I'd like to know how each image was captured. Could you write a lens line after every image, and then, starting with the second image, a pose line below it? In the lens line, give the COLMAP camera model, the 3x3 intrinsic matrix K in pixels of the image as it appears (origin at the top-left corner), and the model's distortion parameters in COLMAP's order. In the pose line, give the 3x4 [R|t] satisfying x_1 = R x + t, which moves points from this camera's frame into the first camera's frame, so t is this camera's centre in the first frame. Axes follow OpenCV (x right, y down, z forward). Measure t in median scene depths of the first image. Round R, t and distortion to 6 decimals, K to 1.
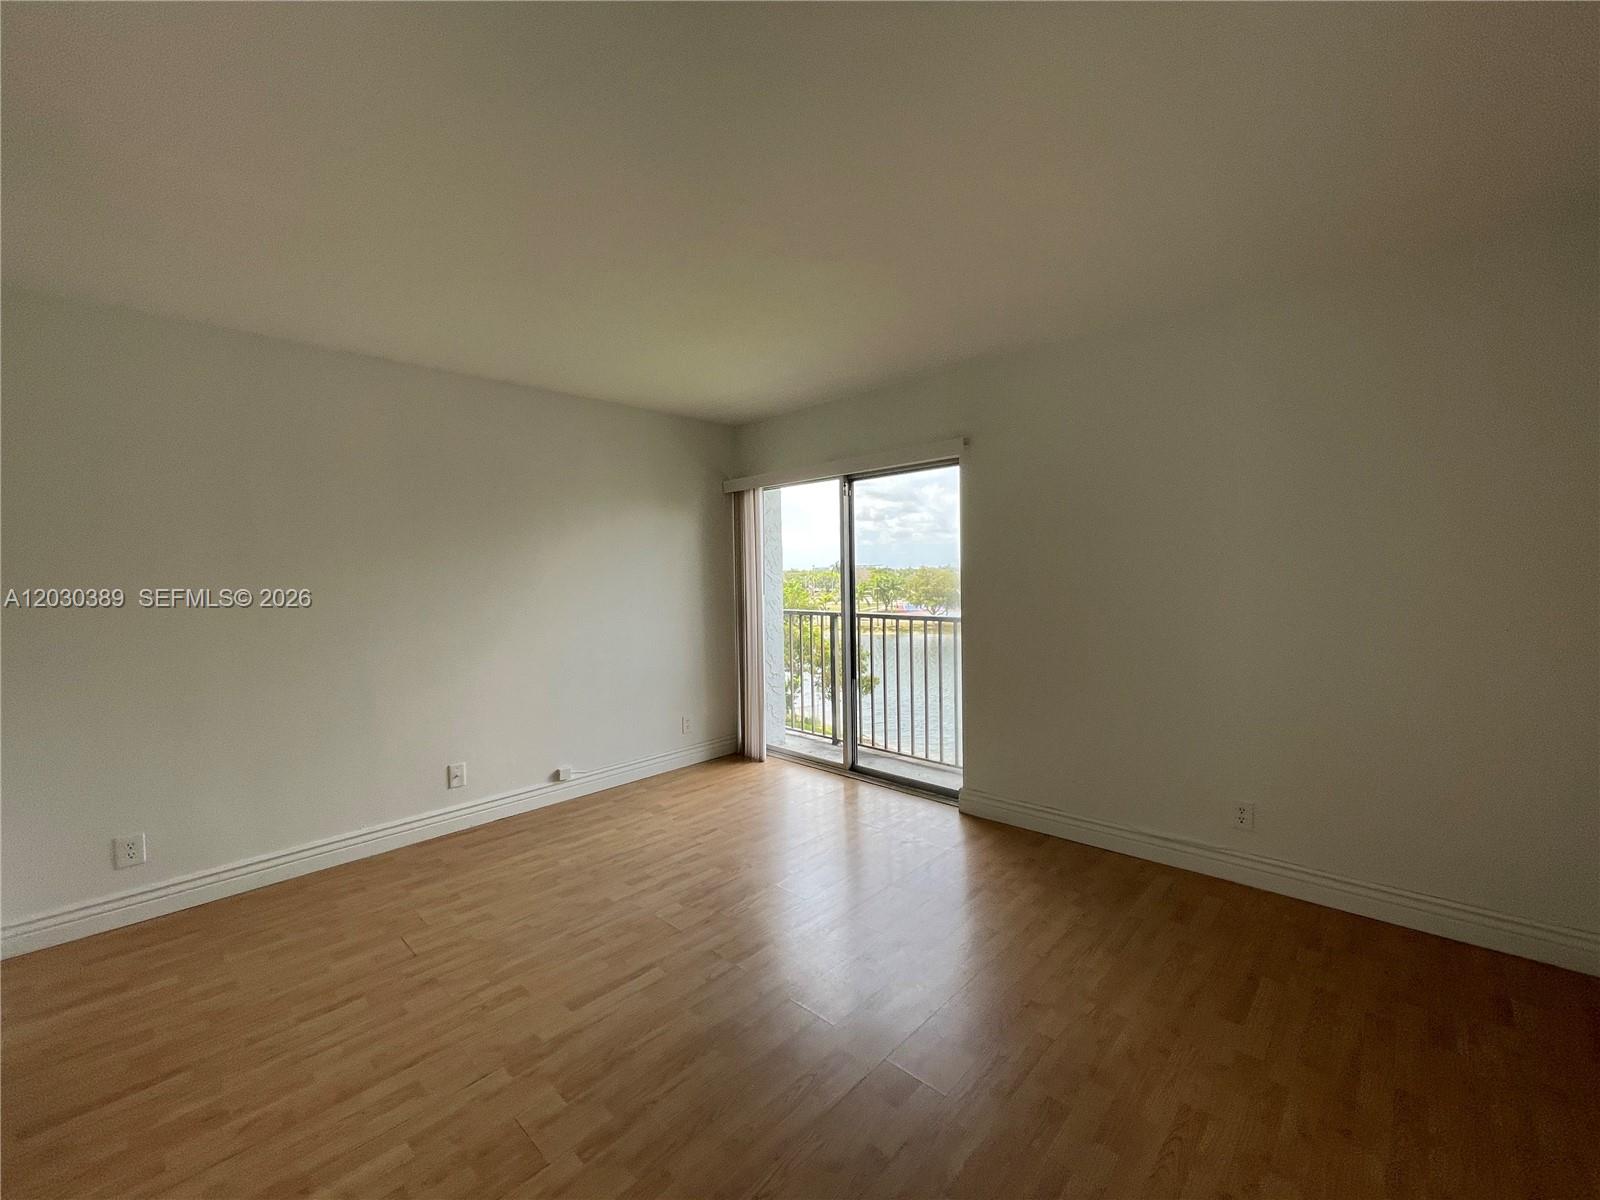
lens RADIAL K [[651.1, 0, 800.0], [0, 651.1, 600.0], [0, 0, 1]] dist [0.003836, 0.000784]
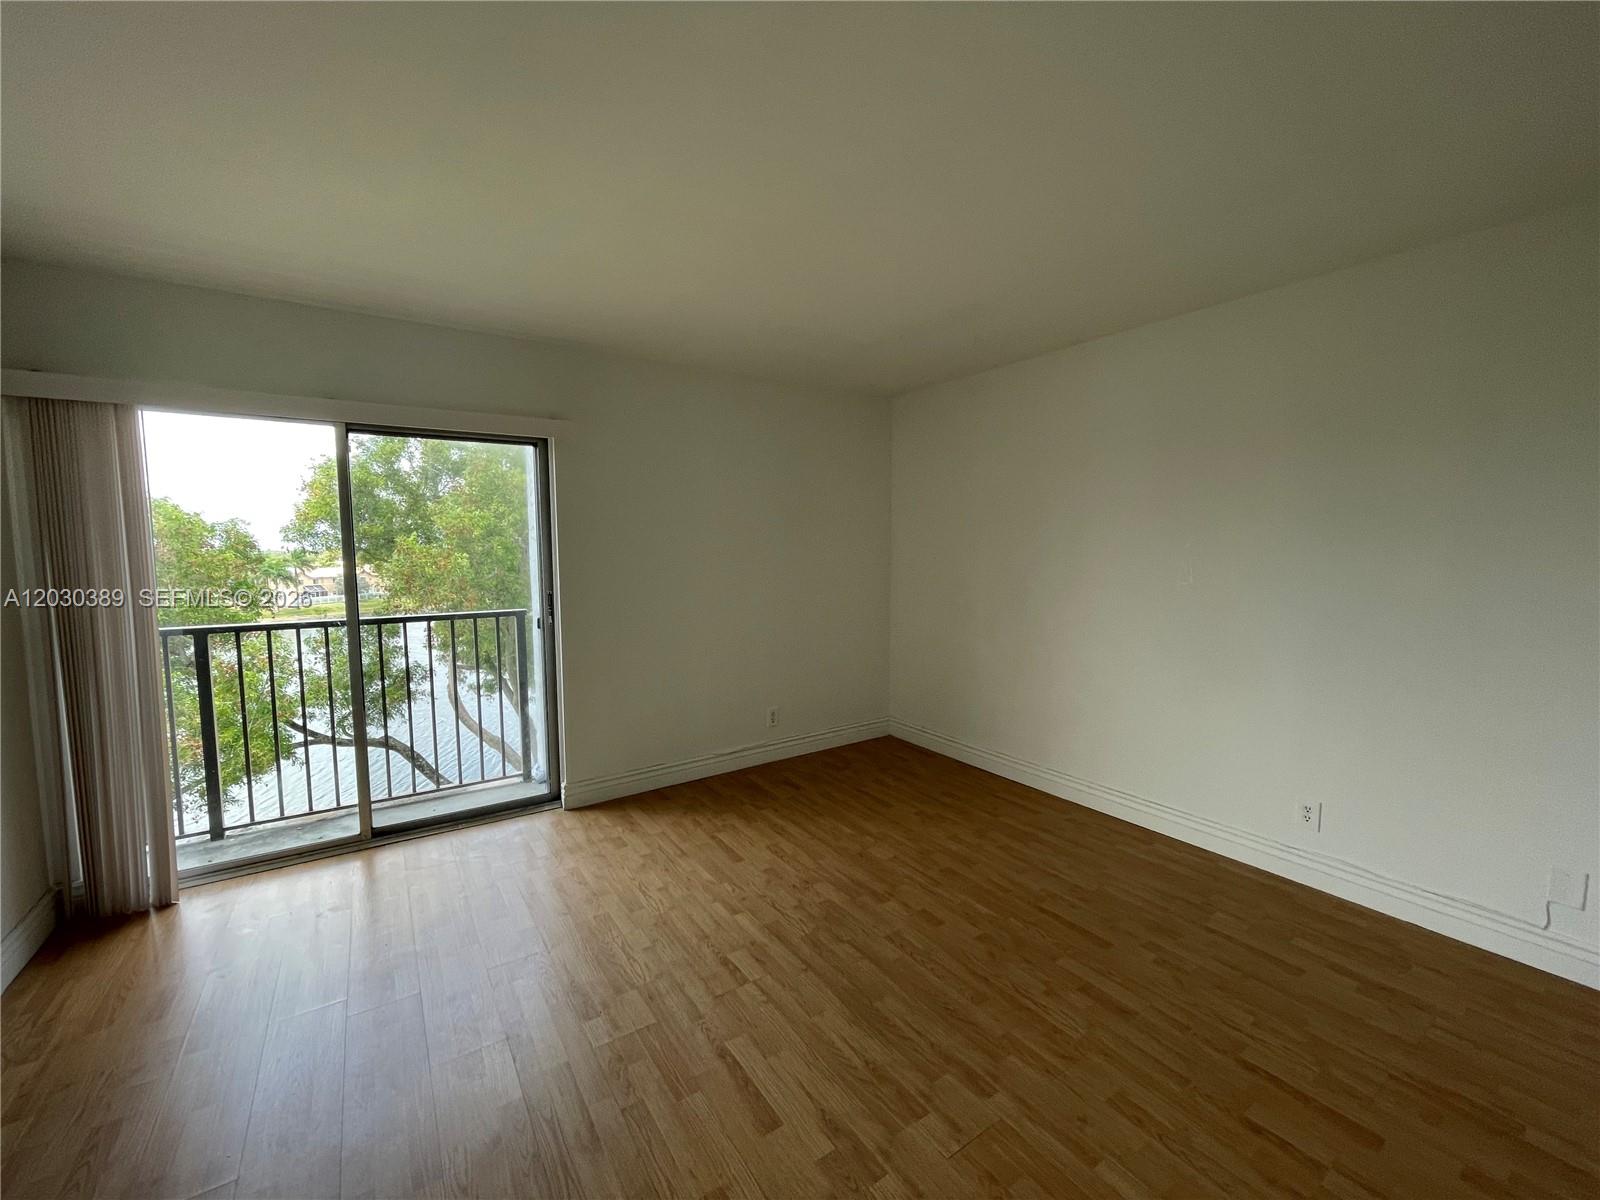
lens RADIAL K [[651.1, 0, 800.0], [0, 651.1, 600.0], [0, 0, 1]] dist [0.003836, 0.000784]
pose [[0.216401, -0.064148, 0.974195, -0.667158], [0.044148, 0.997461, 0.055873, -0.027121], [-0.975306, 0.030918, 0.218683, 0.489799]]
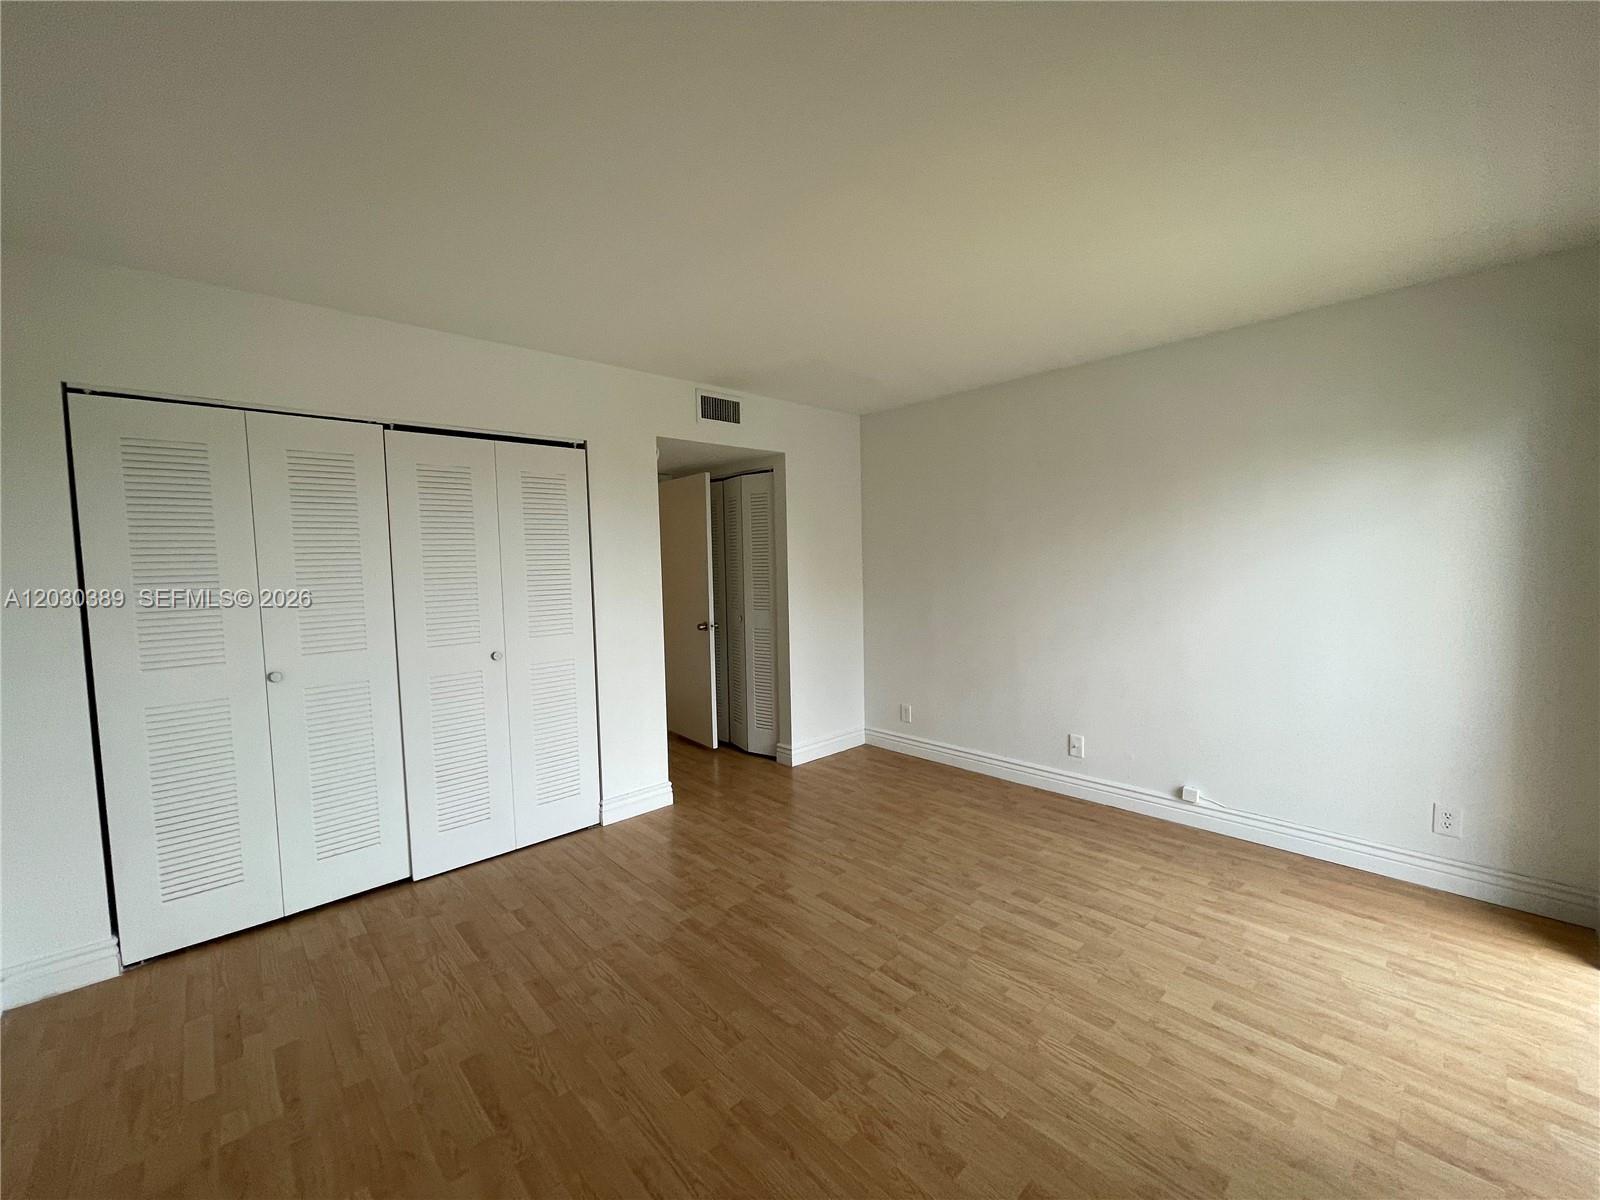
lens RADIAL K [[651.1, 0, 800.0], [0, 651.1, 600.0], [0, 0, 1]] dist [0.003836, 0.000784]
pose [[-0.060988, 0.081642, -0.994794, 0.583529], [-0.018305, 0.996390, 0.082895, -0.054028], [0.997971, 0.023265, -0.059274, 0.642960]]
